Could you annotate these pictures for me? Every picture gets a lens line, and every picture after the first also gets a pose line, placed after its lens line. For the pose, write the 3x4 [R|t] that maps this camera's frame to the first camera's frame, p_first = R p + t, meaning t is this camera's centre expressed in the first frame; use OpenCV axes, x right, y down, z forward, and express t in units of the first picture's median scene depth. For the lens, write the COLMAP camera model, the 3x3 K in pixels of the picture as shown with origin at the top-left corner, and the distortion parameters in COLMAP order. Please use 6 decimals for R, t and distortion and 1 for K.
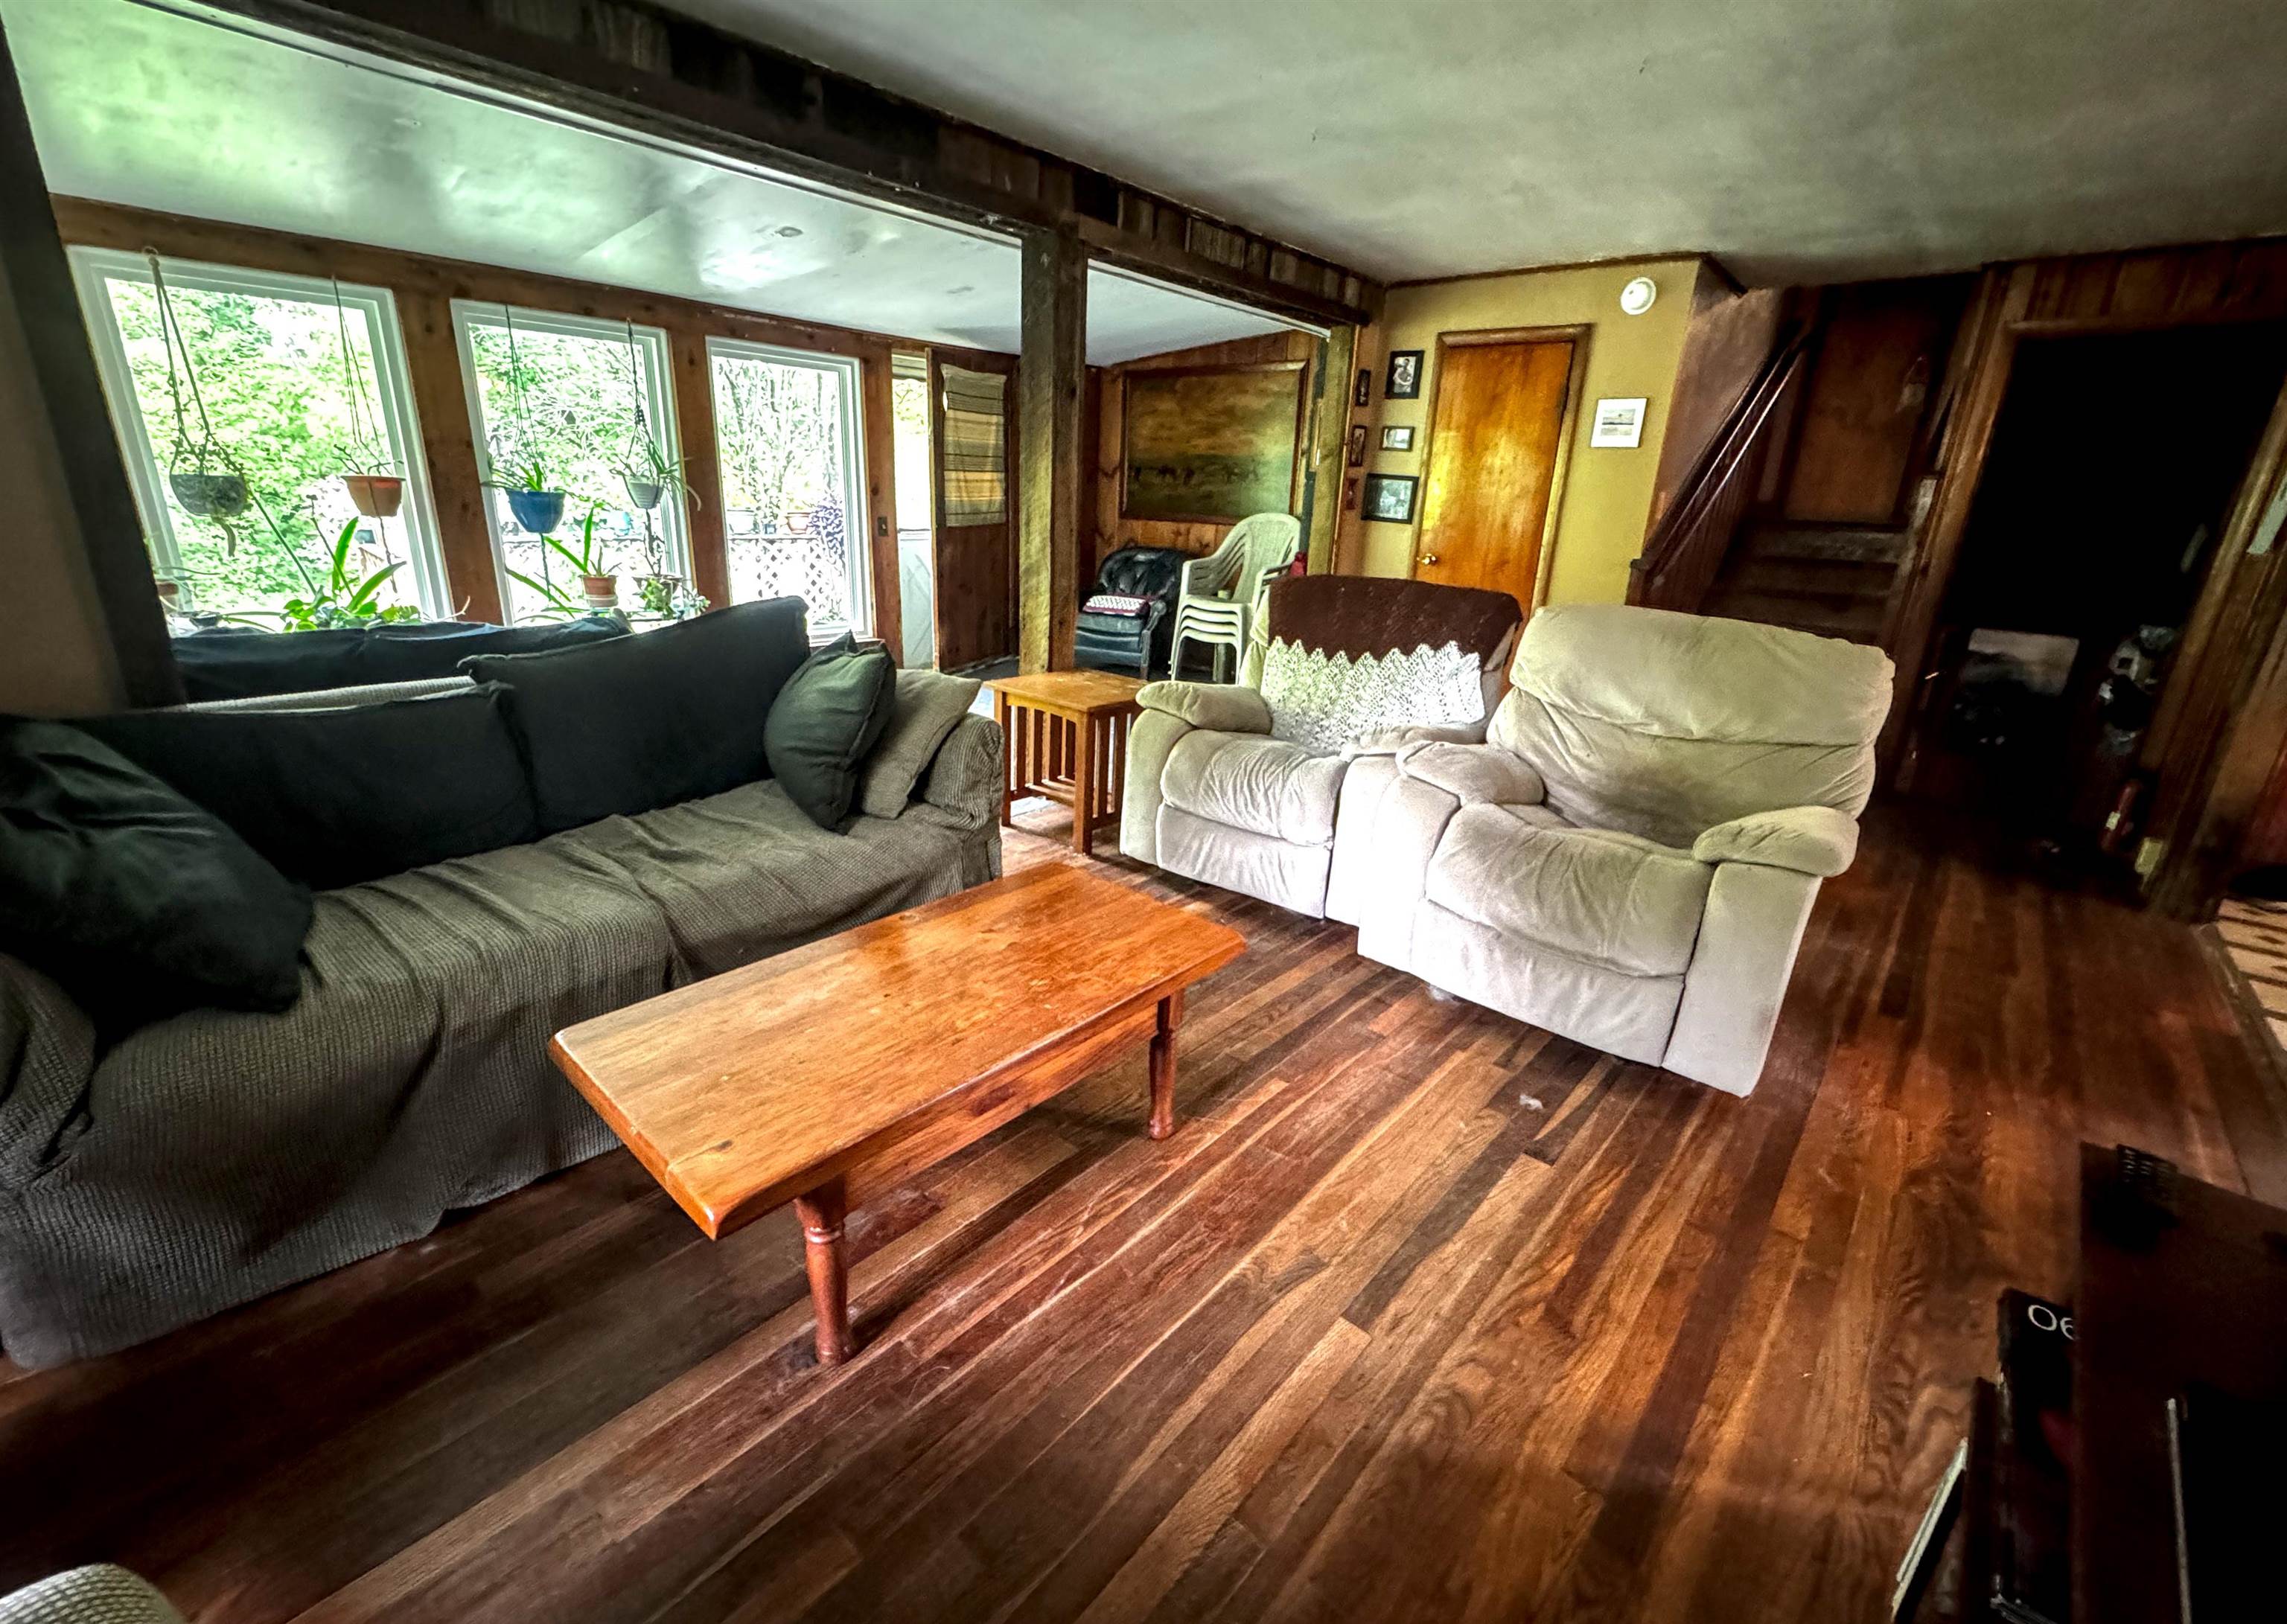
lens RADIAL K [[966.3, 0, 1144.2], [0, 966.3, 818.7], [0, 0, 1]] dist [-0.001590, 0.000446]
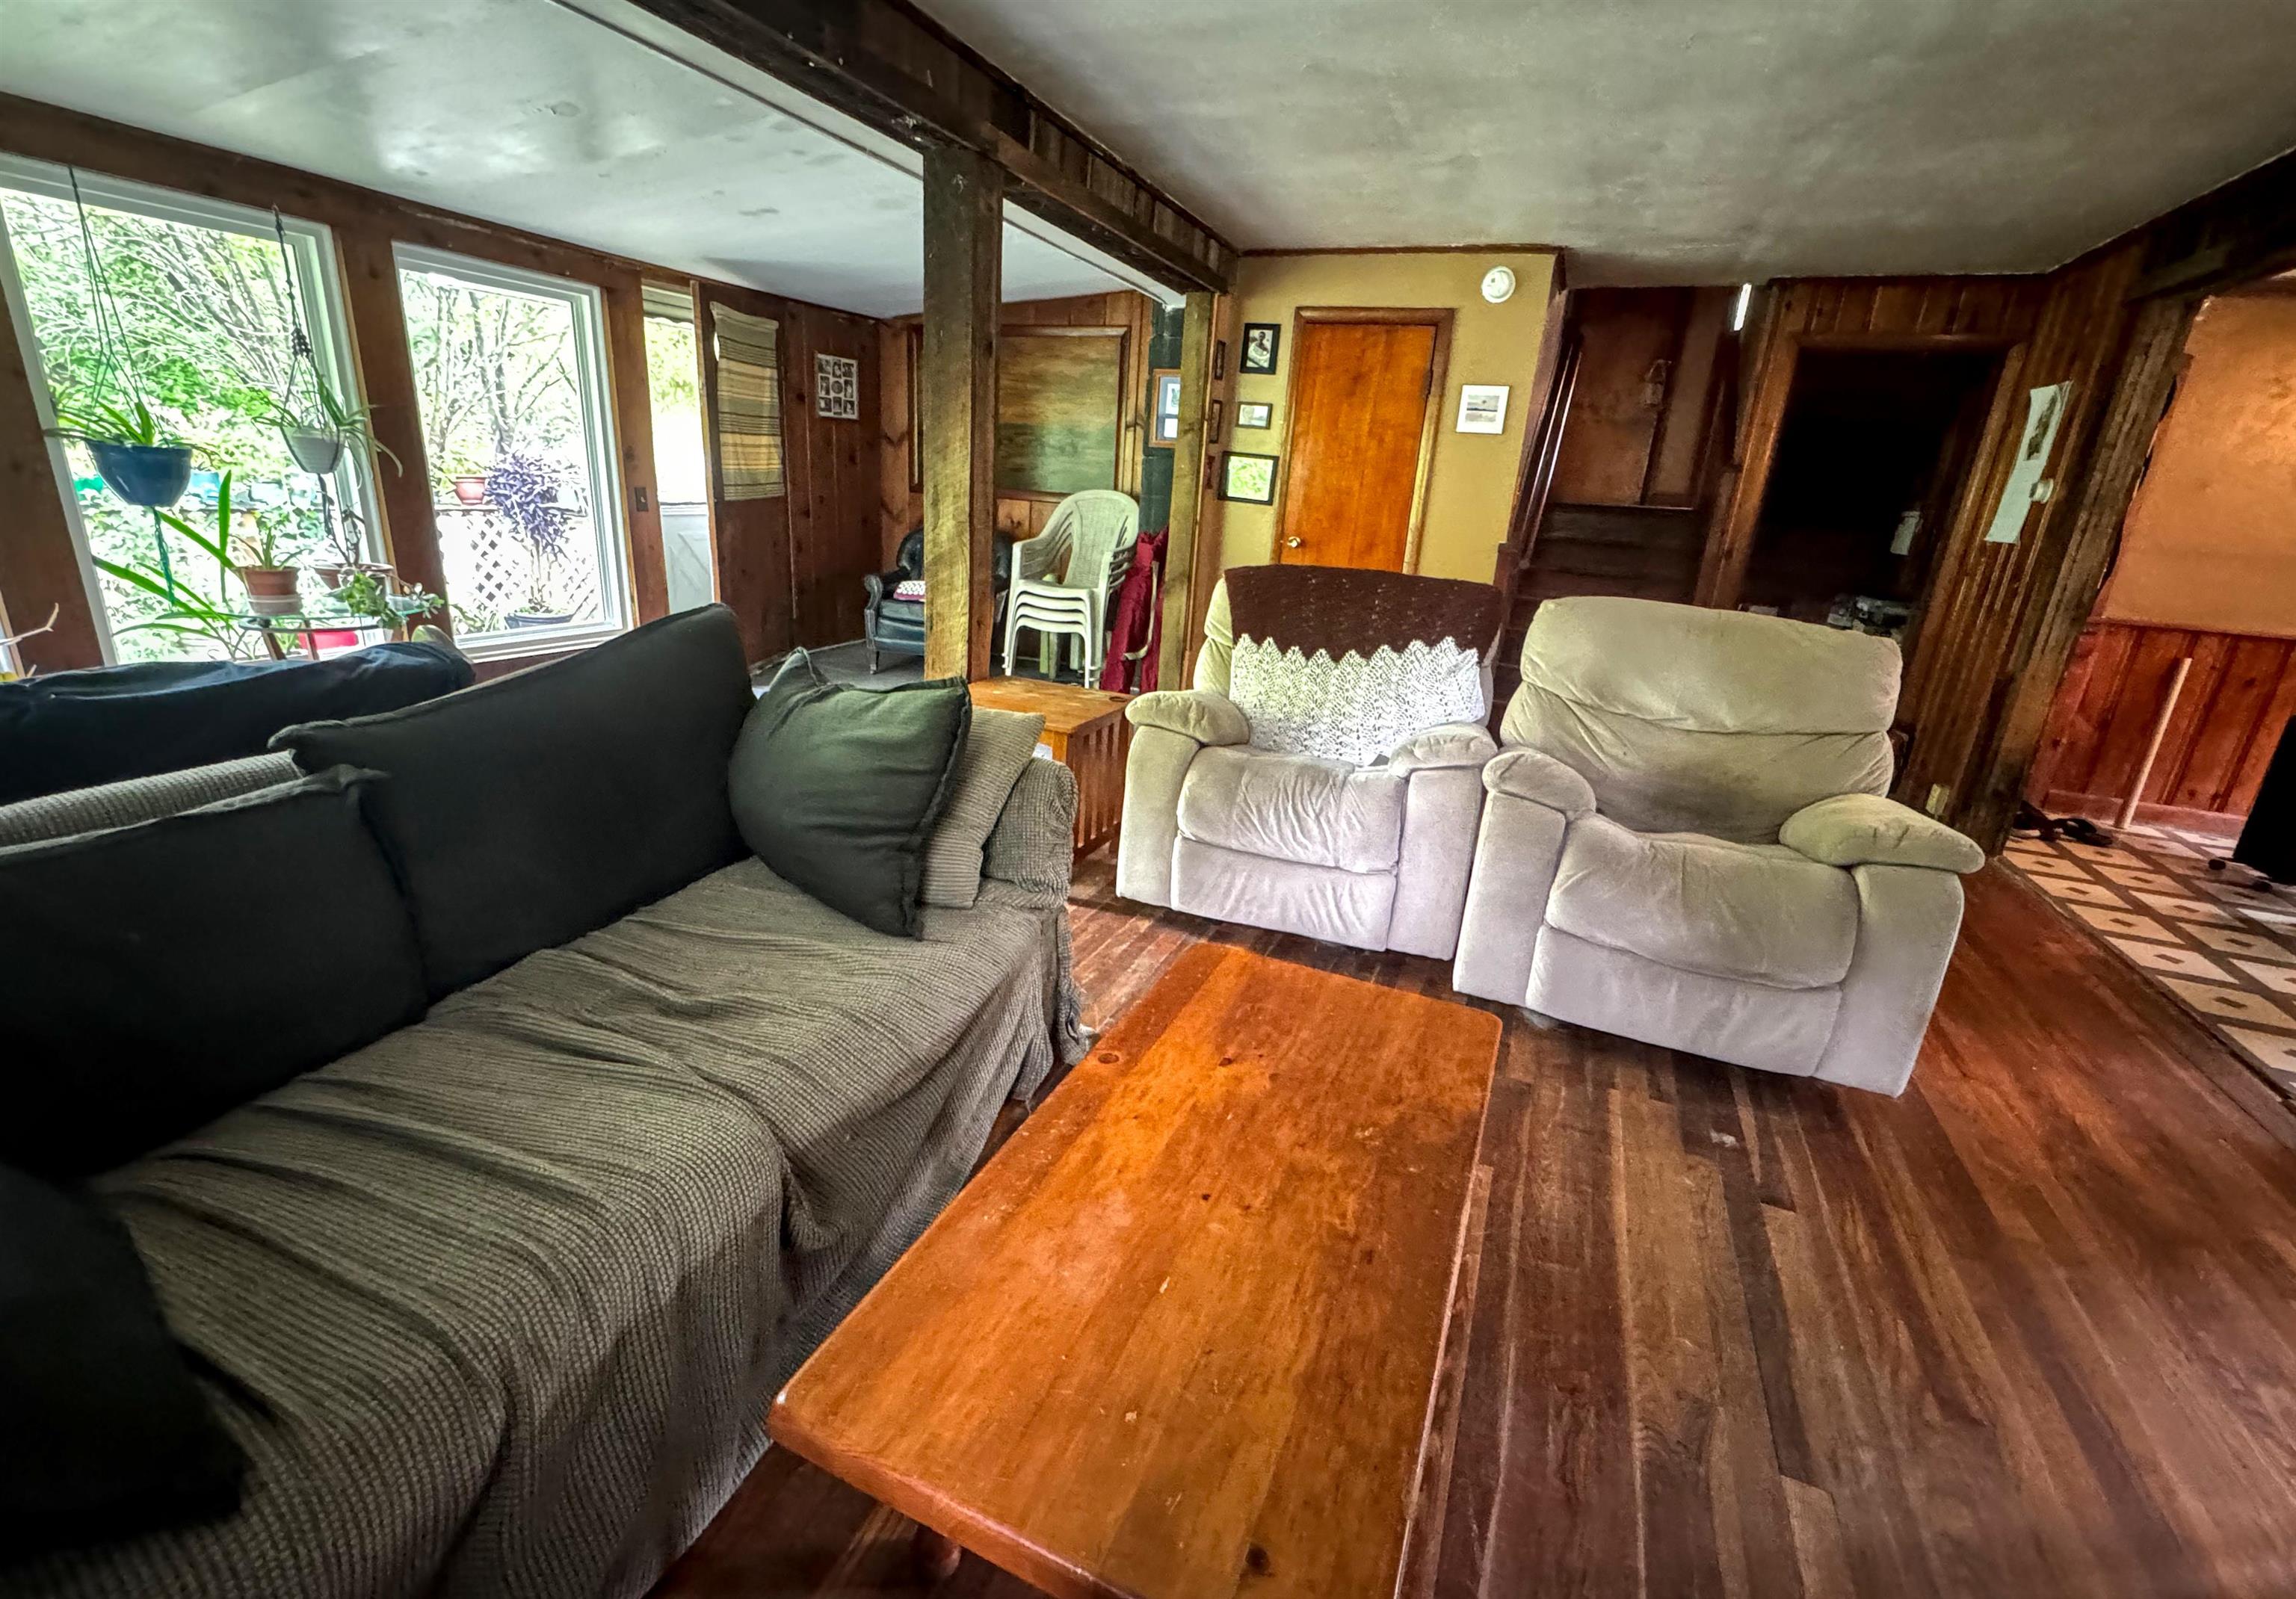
lens RADIAL K [[980.2, 0, 1149.9], [0, 980.2, 806.7], [0, 0, 1]] dist [-0.001543, -0.000406]
pose [[0.949844, -0.082307, 0.301699, -0.234077], [0.078411, 0.996607, 0.025024, -0.057855], [-0.302735, -0.000112, 0.953075, 0.155256]]
